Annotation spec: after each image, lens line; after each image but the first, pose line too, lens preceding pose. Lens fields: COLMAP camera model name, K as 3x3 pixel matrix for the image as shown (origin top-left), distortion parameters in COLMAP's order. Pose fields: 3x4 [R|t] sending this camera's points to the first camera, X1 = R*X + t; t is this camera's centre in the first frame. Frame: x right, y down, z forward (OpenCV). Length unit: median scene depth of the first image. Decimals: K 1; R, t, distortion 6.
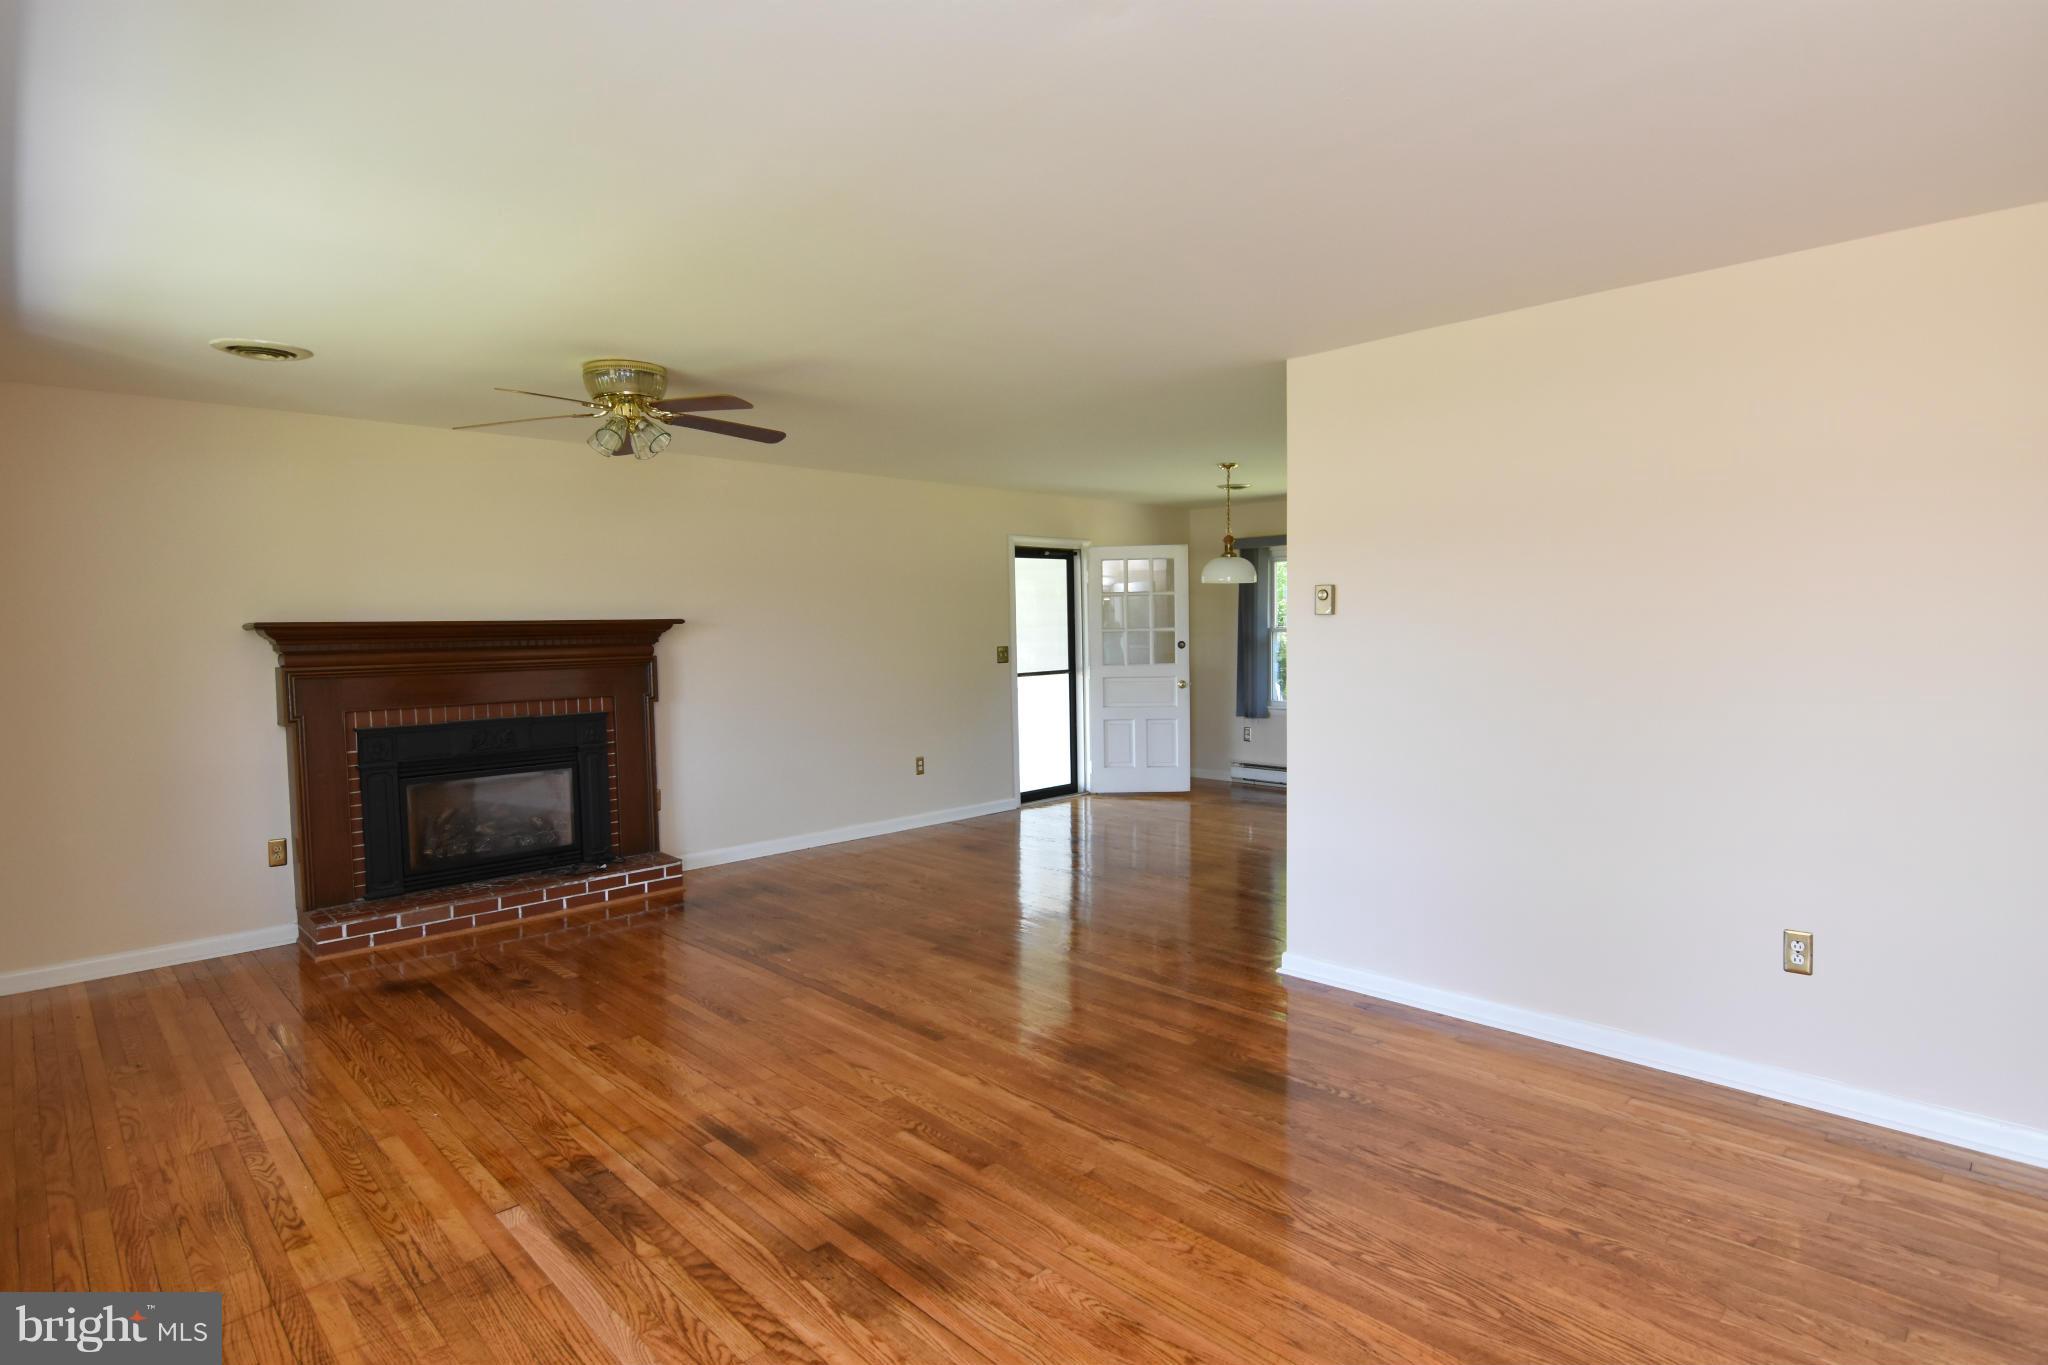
lens RADIAL K [[1046.6, 0, 1035.5], [0, 1046.6, 702.5], [0, 0, 1]] dist [-0.011761, -0.006403]
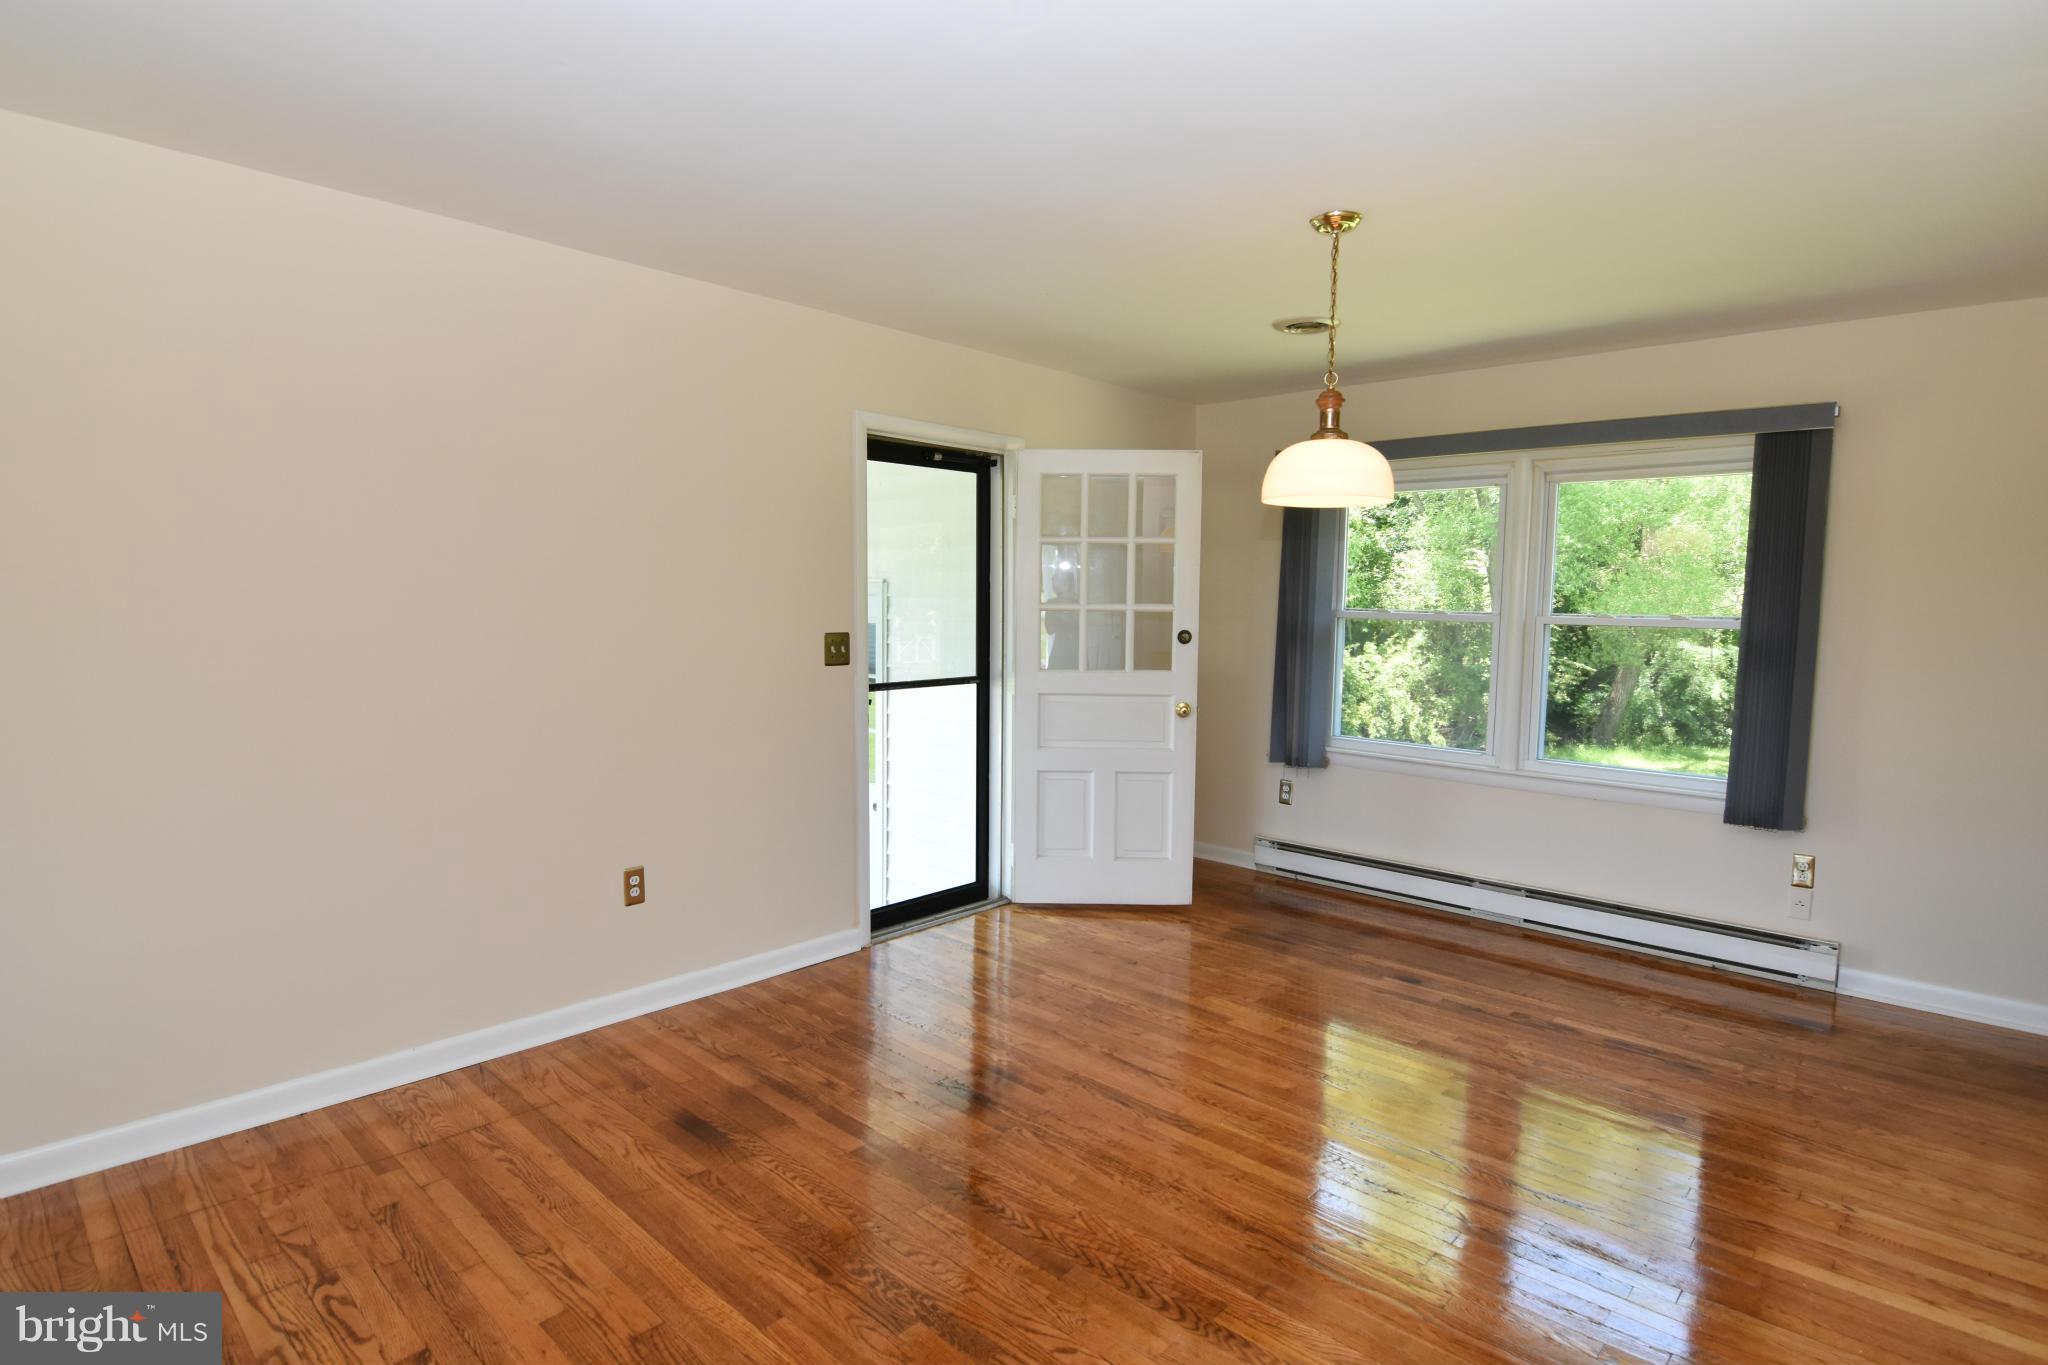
lens RADIAL K [[1046.6, 0, 1033.3], [0, 1046.6, 680.9], [0, 0, 1]] dist [-0.011761, -0.006403]
pose [[0.998904, 0.025661, 0.039139, 0.057885], [-0.025837, 0.999658, 0.004017, -0.046268], [-0.039022, -0.005024, 0.999226, 0.653277]]
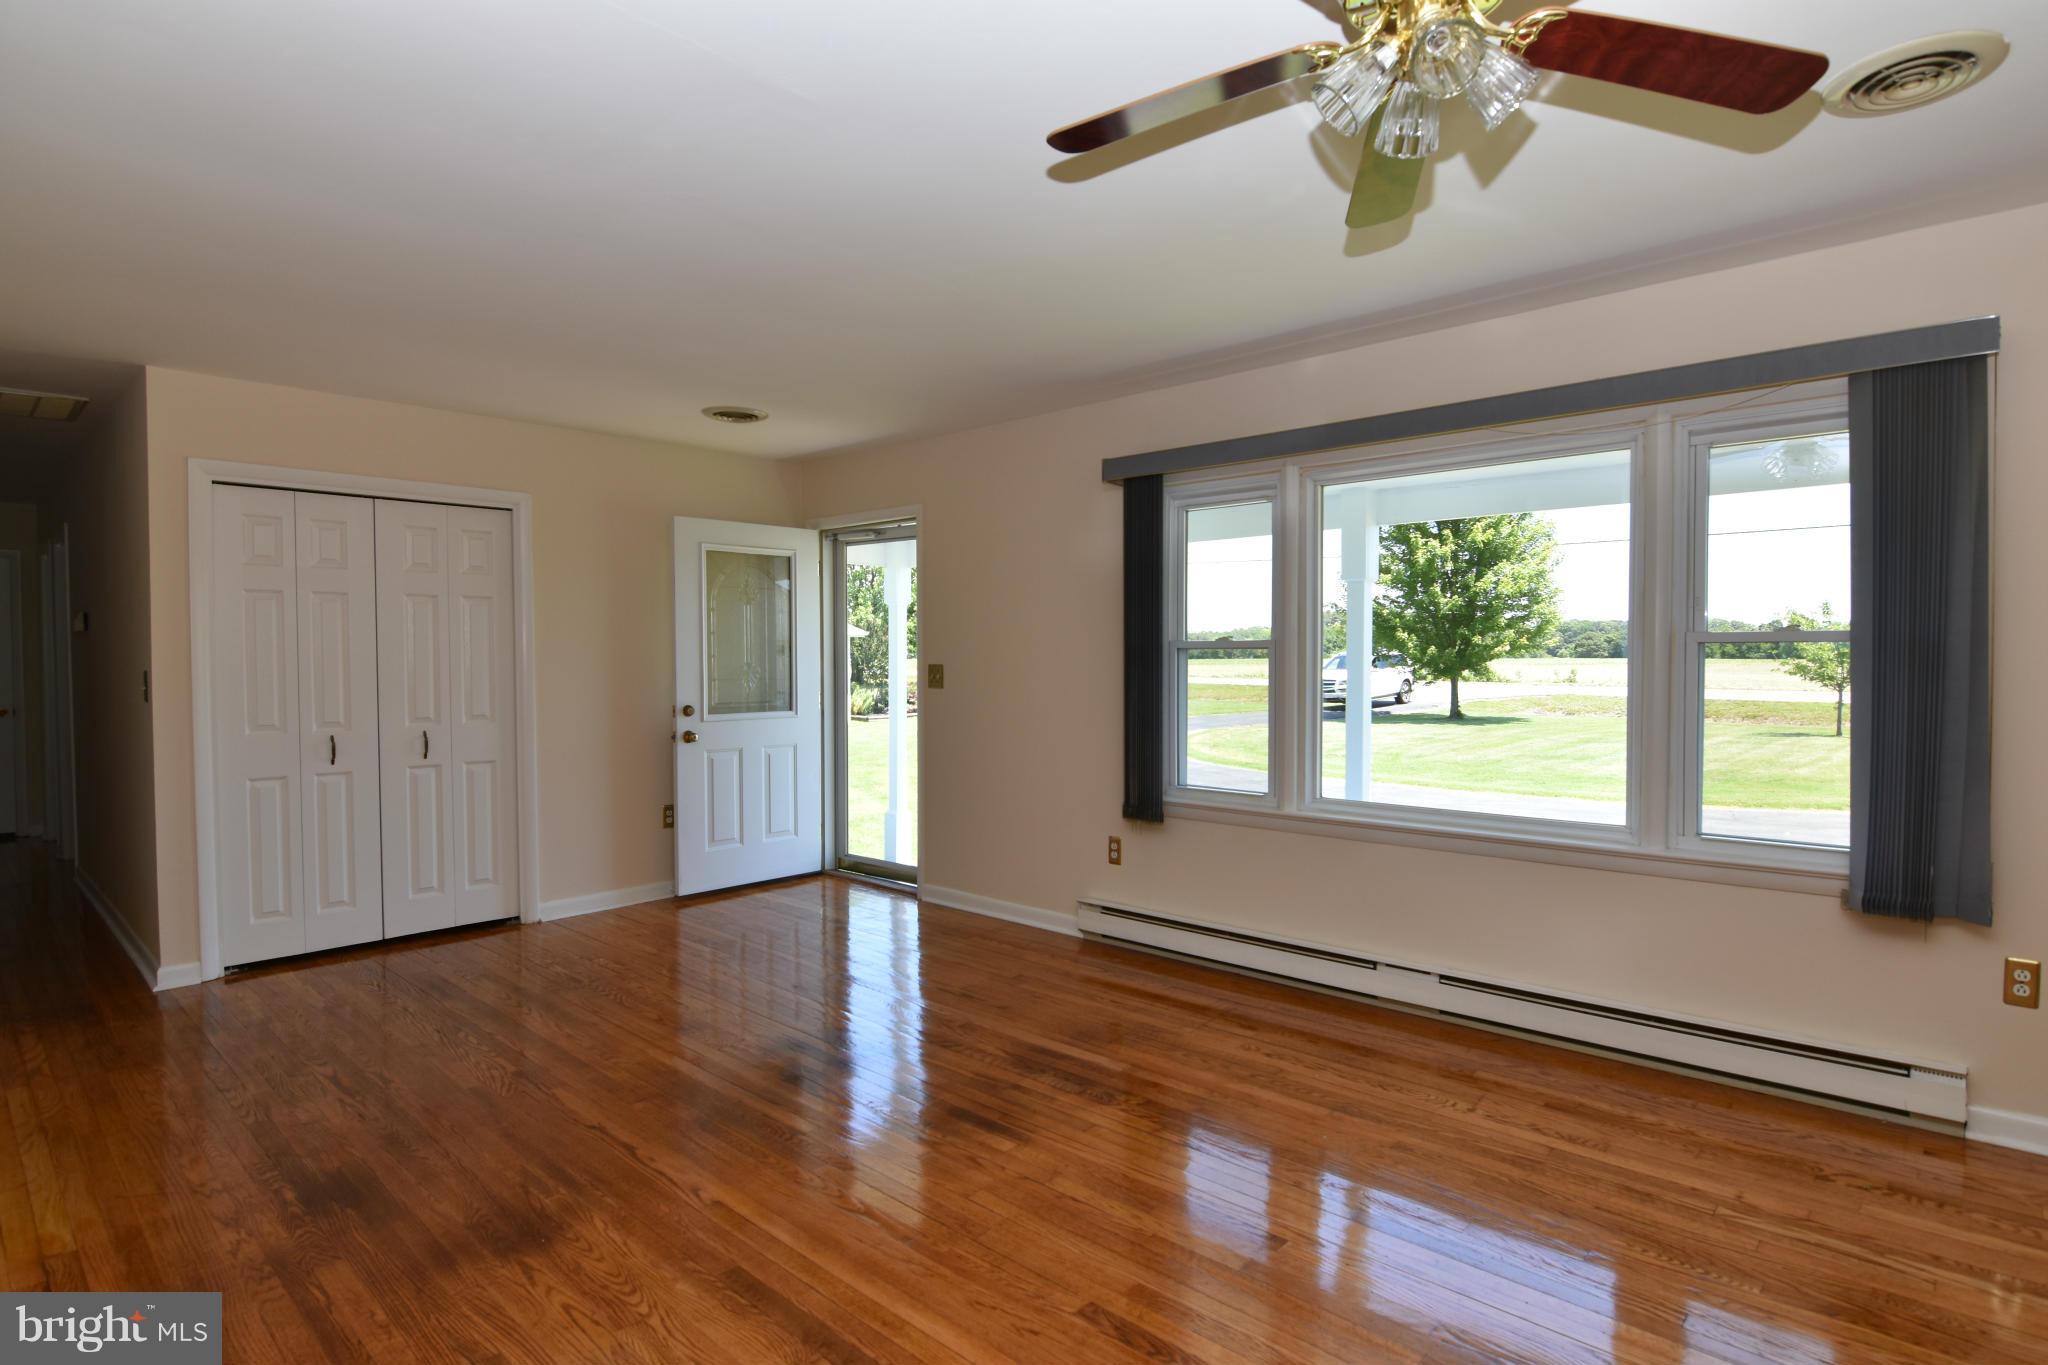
lens RADIAL K [[1046.6, 0, 1033.2], [0, 1046.6, 681.5], [0, 0, 1]] dist [-0.011761, -0.006403]
pose [[-0.998692, 0.017293, -0.048115, -0.146514], [0.012415, 0.994920, 0.099896, -0.047574], [0.049598, 0.099168, -0.993834, 0.948860]]
